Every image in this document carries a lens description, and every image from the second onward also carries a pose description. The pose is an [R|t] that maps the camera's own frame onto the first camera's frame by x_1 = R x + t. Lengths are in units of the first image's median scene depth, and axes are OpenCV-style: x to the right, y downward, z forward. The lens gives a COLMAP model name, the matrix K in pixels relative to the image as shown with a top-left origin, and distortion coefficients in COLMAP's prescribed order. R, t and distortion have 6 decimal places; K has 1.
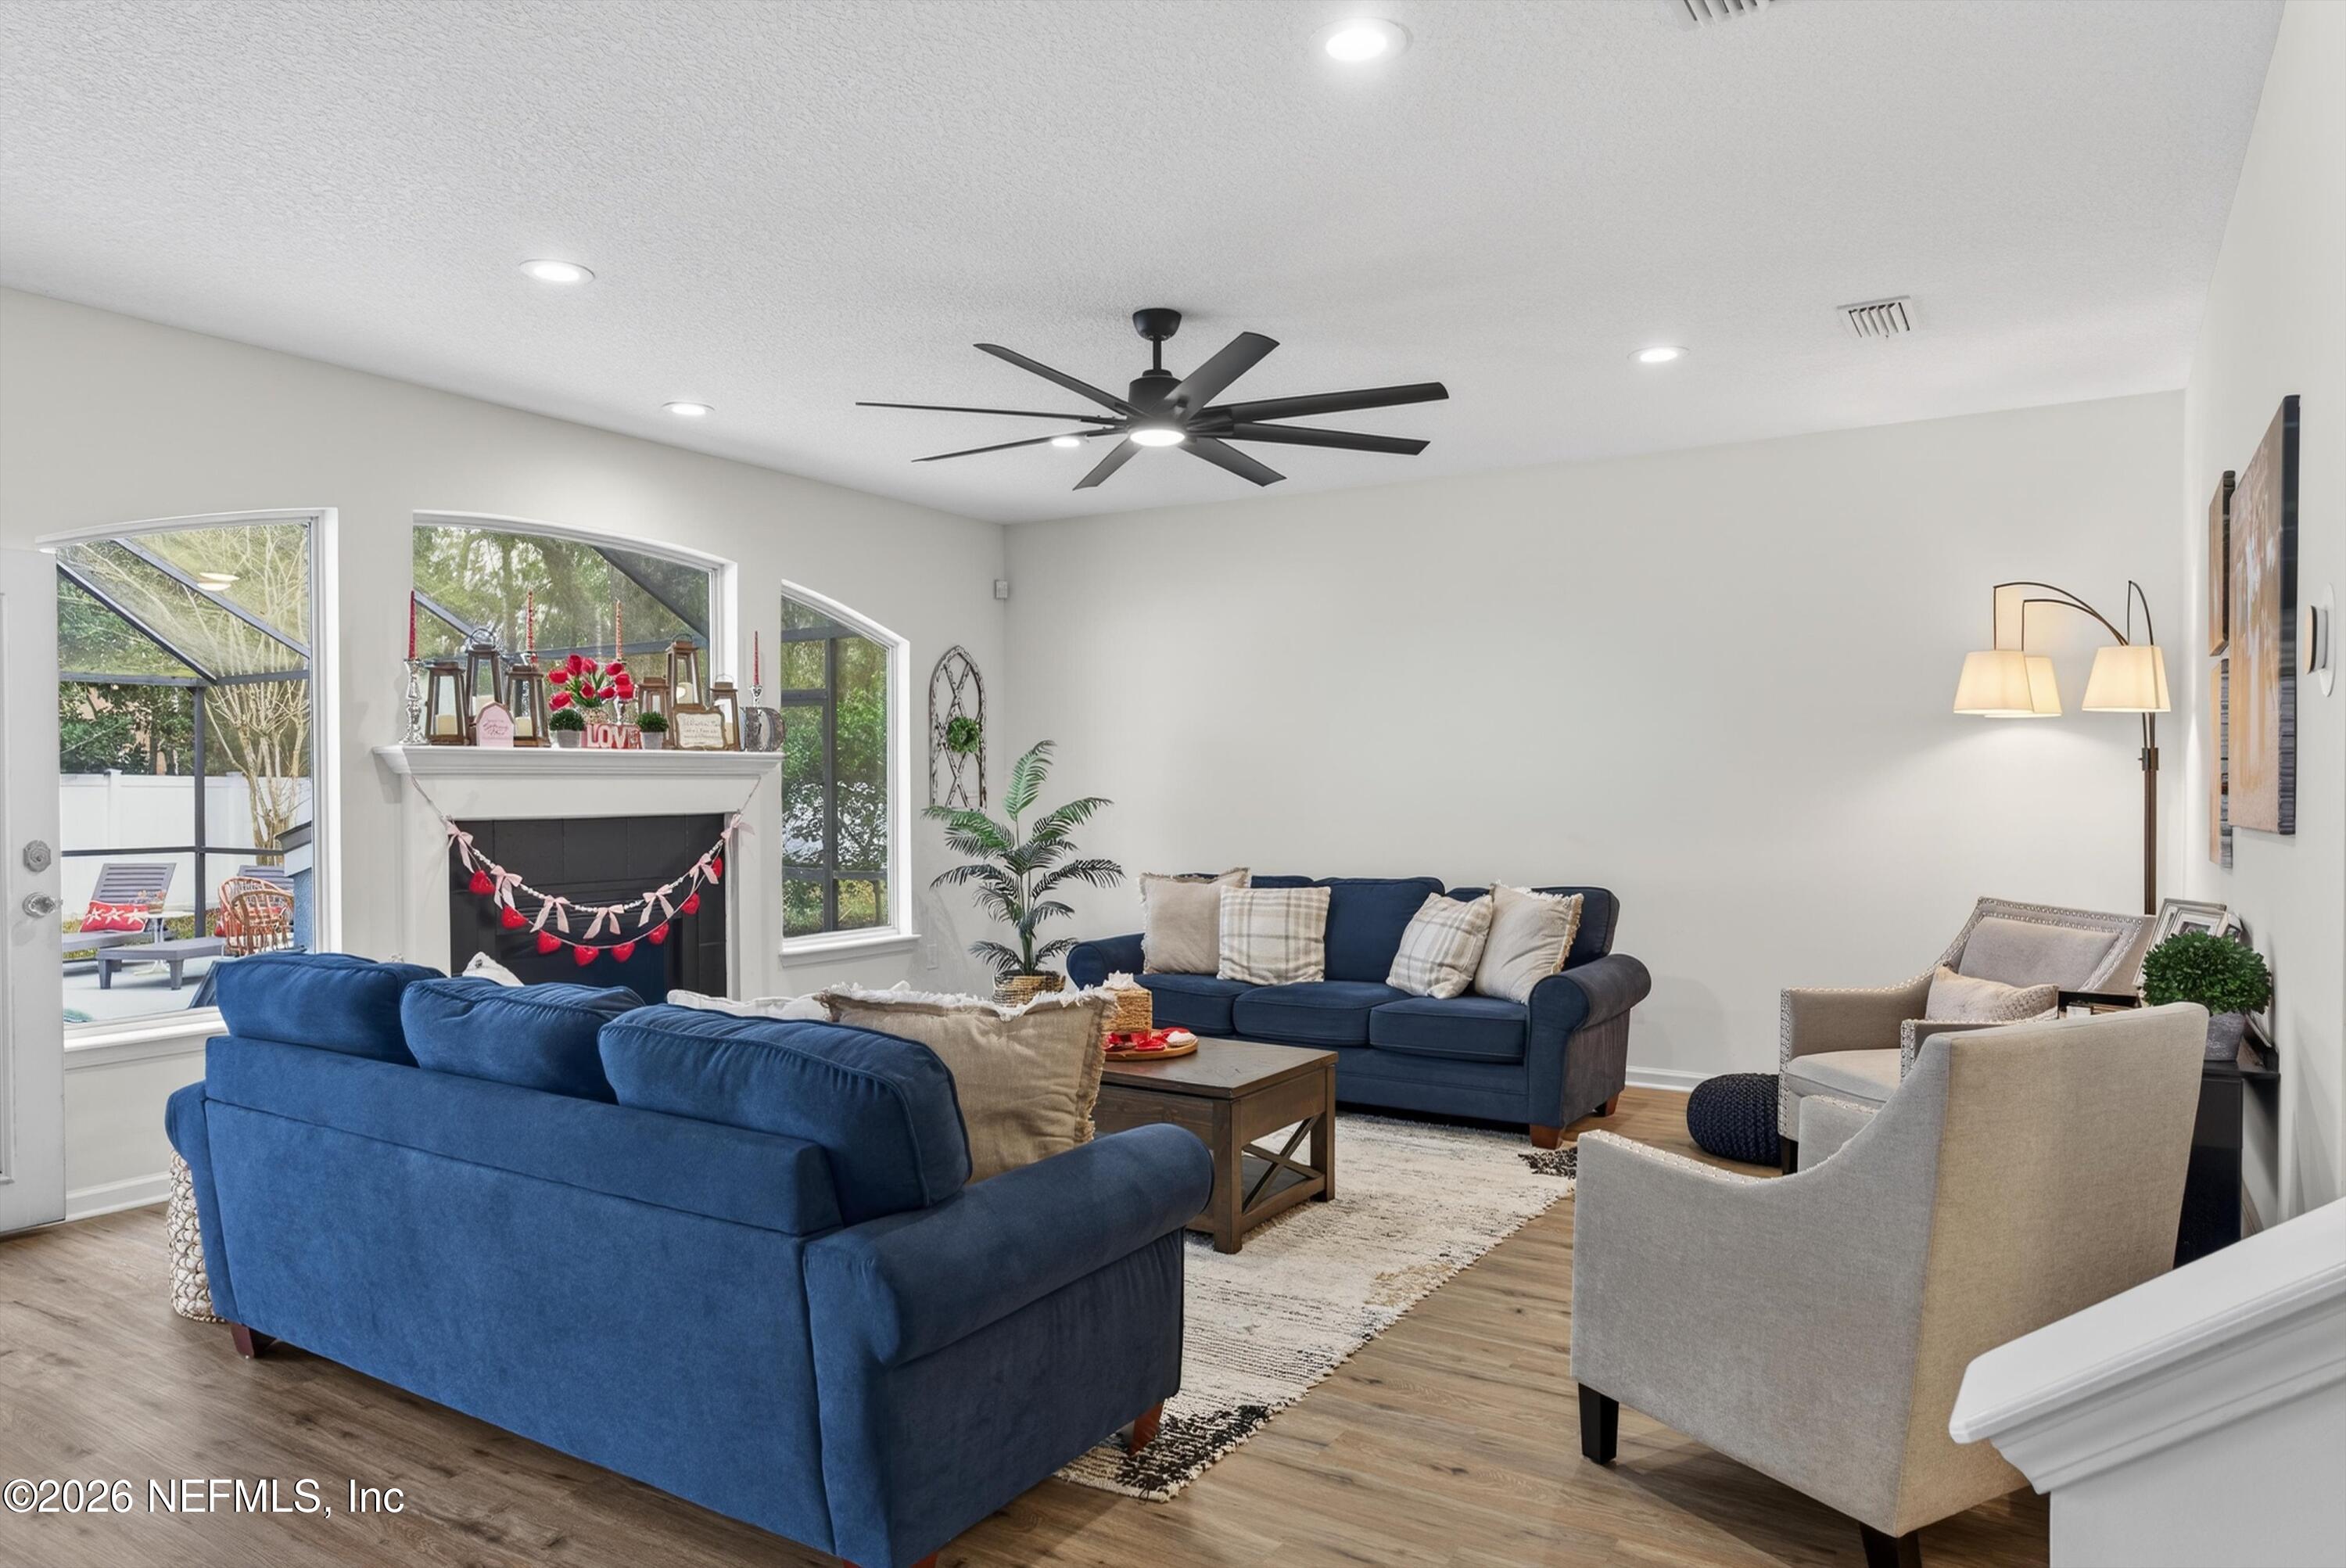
lens RADIAL K [[1471.1, 0, 1177.5], [0, 1471.1, 803.6], [0, 0, 1]] dist [0.009019, 0.002727]
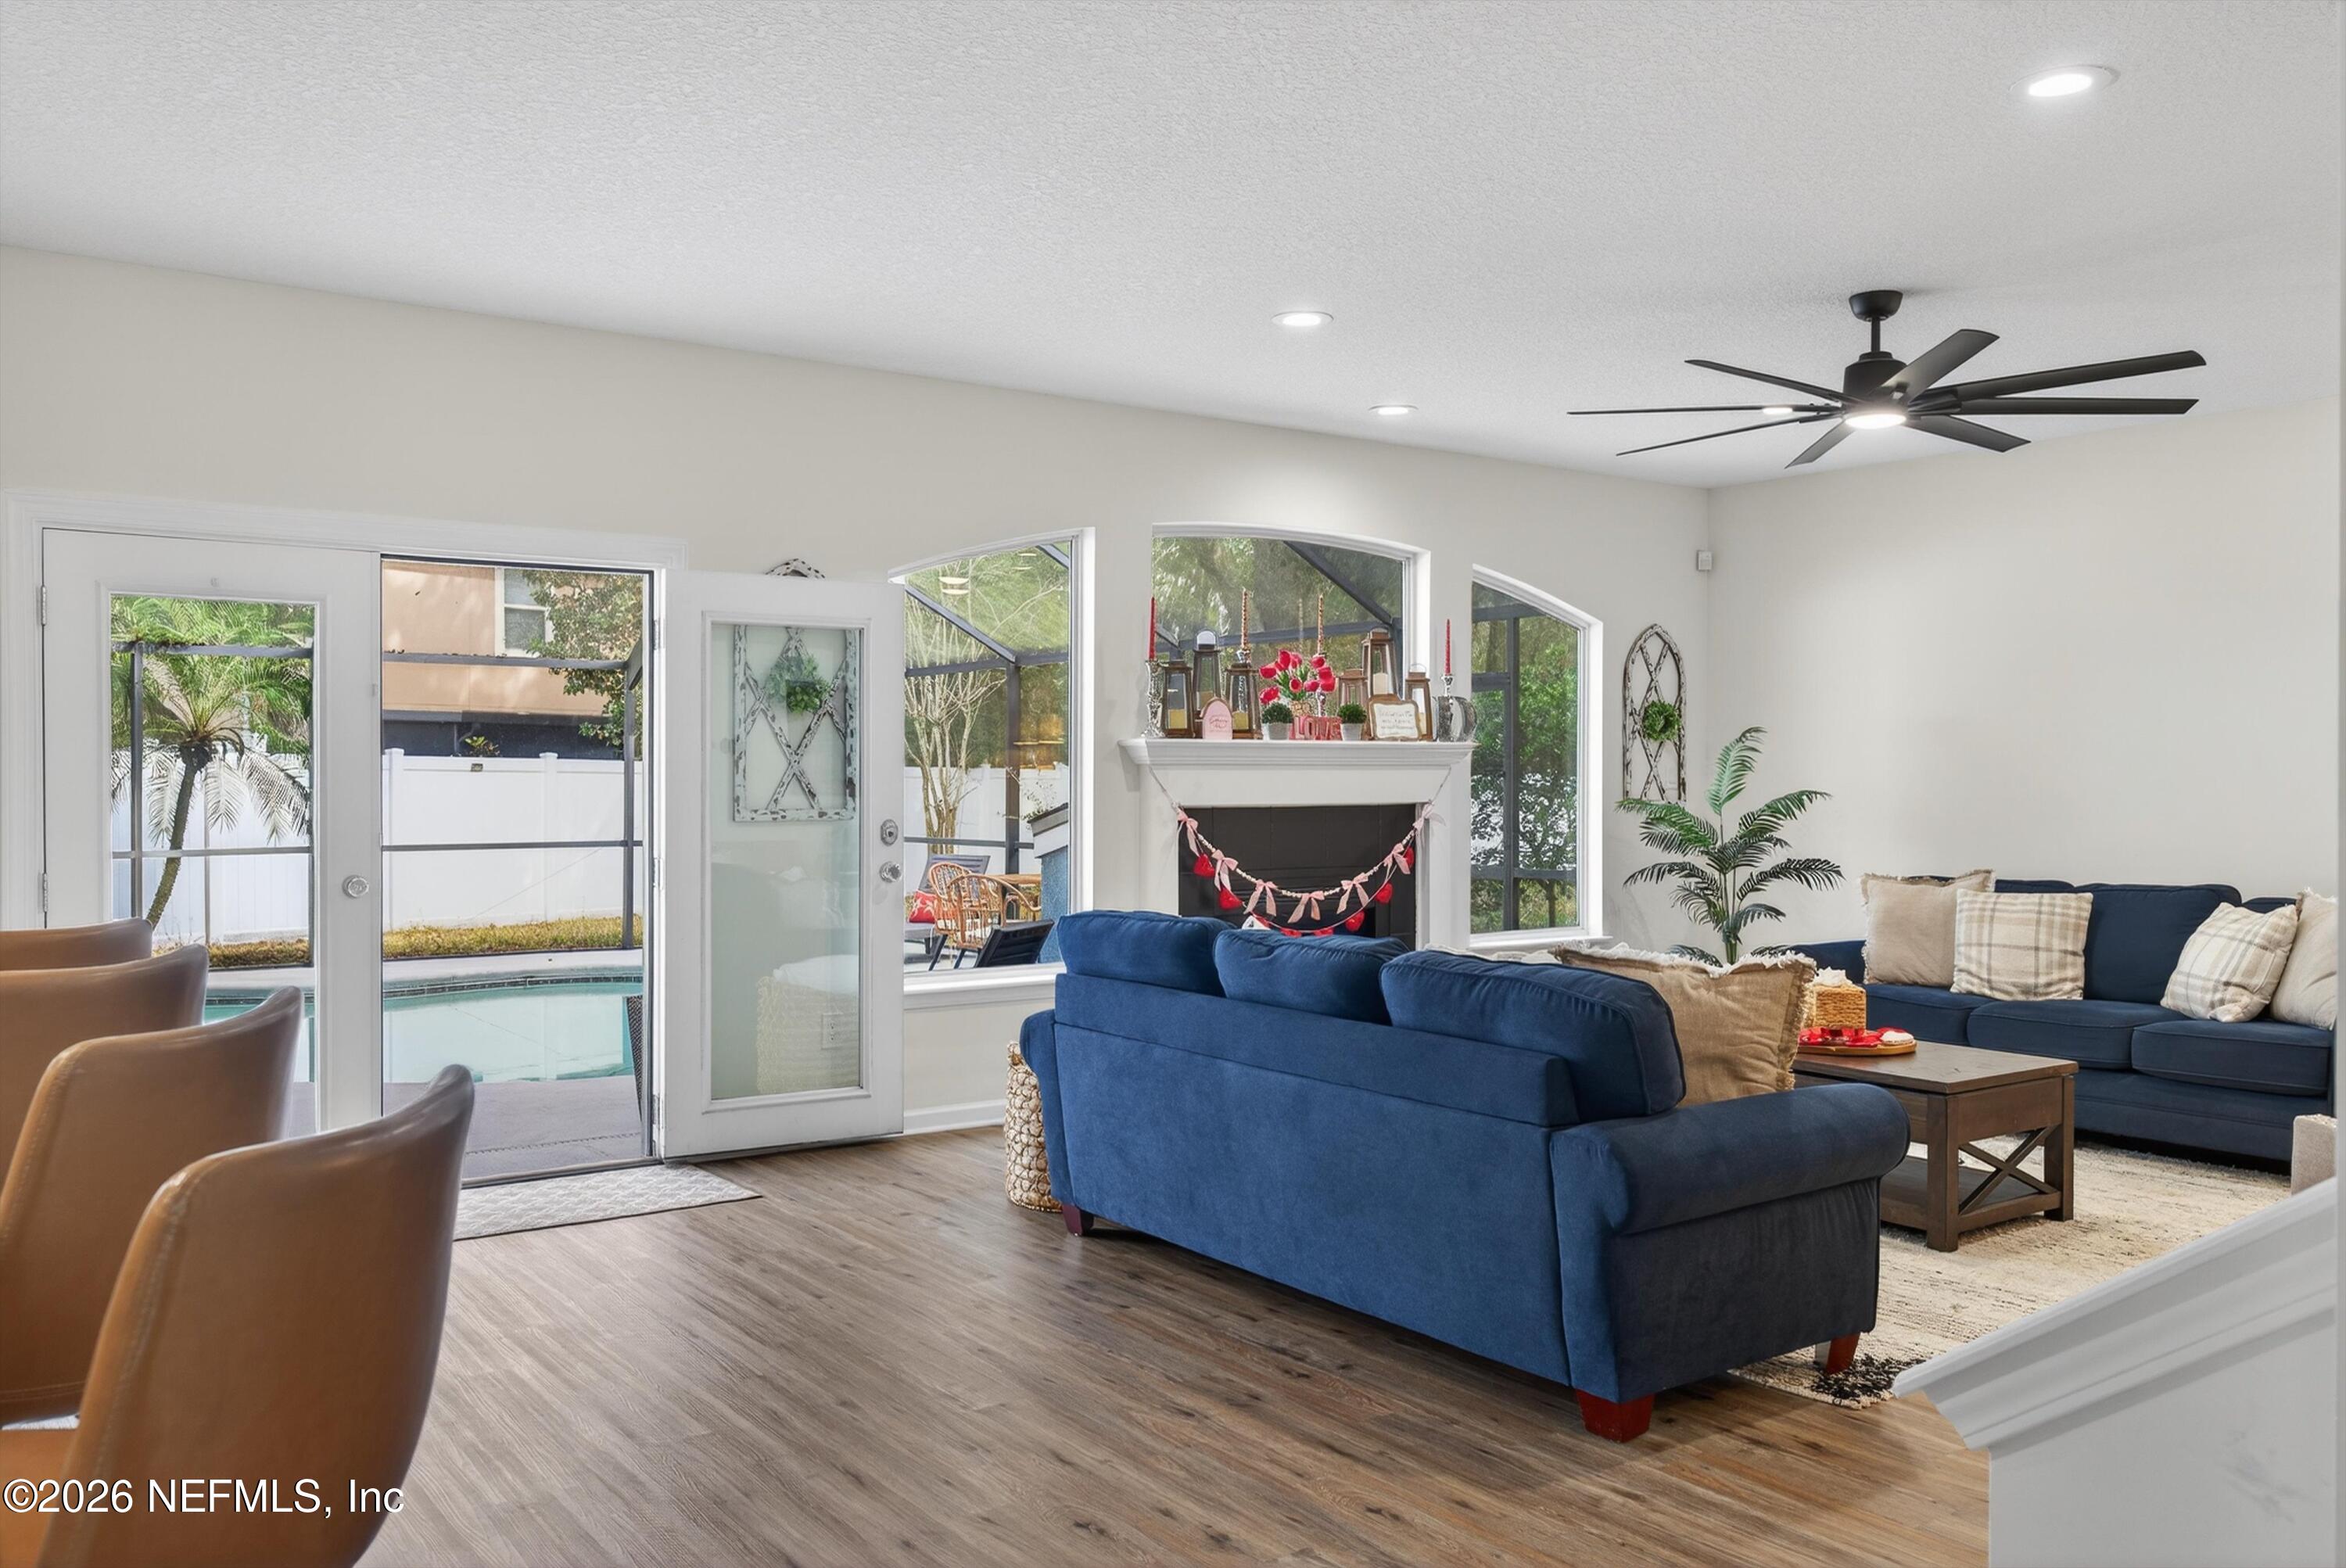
lens RADIAL K [[1765.1, 0, 1175.1], [0, 1765.1, 801.9], [0, 0, 1]] dist [-0.008614, 0.008067]
pose [[0.918186, 0.008130, -0.396067, 0.024959], [-0.007342, 0.999967, 0.003503, 0.003819], [0.396082, -0.000309, 0.918215, -0.259328]]
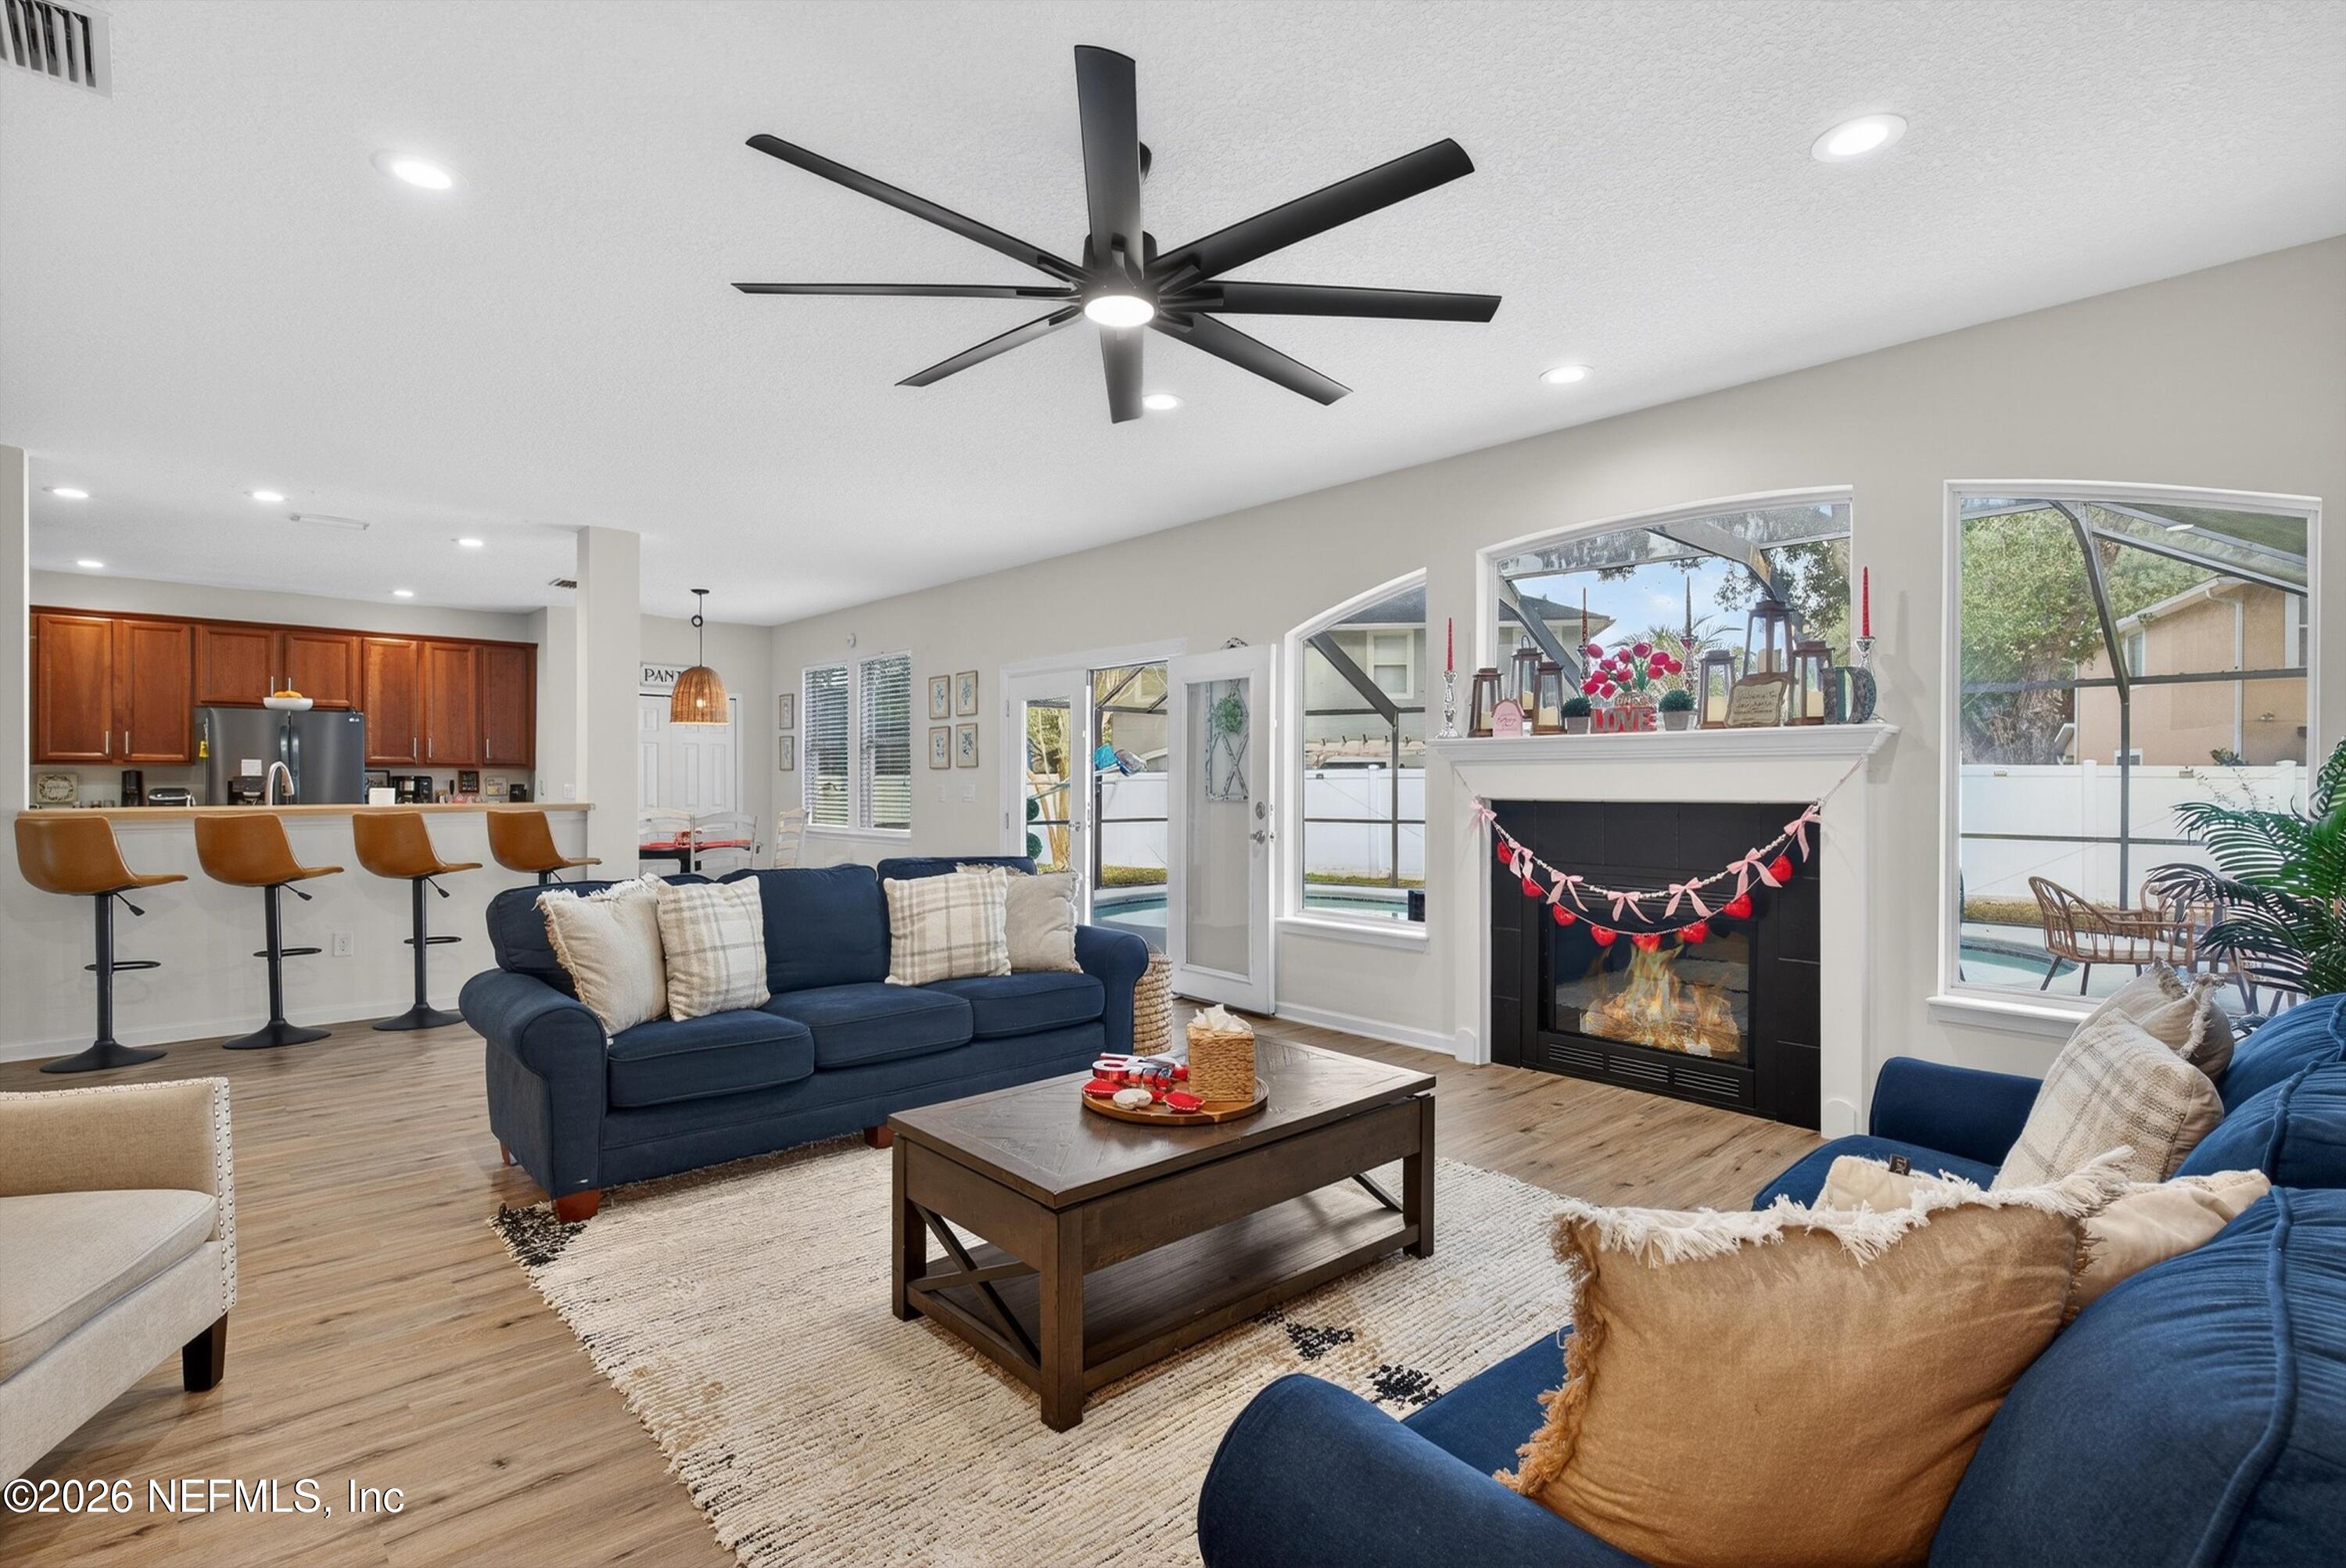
lens RADIAL K [[1135.0, 0, 1177.3], [0, 1135.0, 792.7], [0, 0, 1]] dist [-0.014859, -0.000674]
pose [[-0.284691, 0.003993, -0.958611, 0.615900], [-0.016005, 0.999832, 0.008918, 0.002439], [0.958486, 0.017882, -0.284579, 1.359765]]
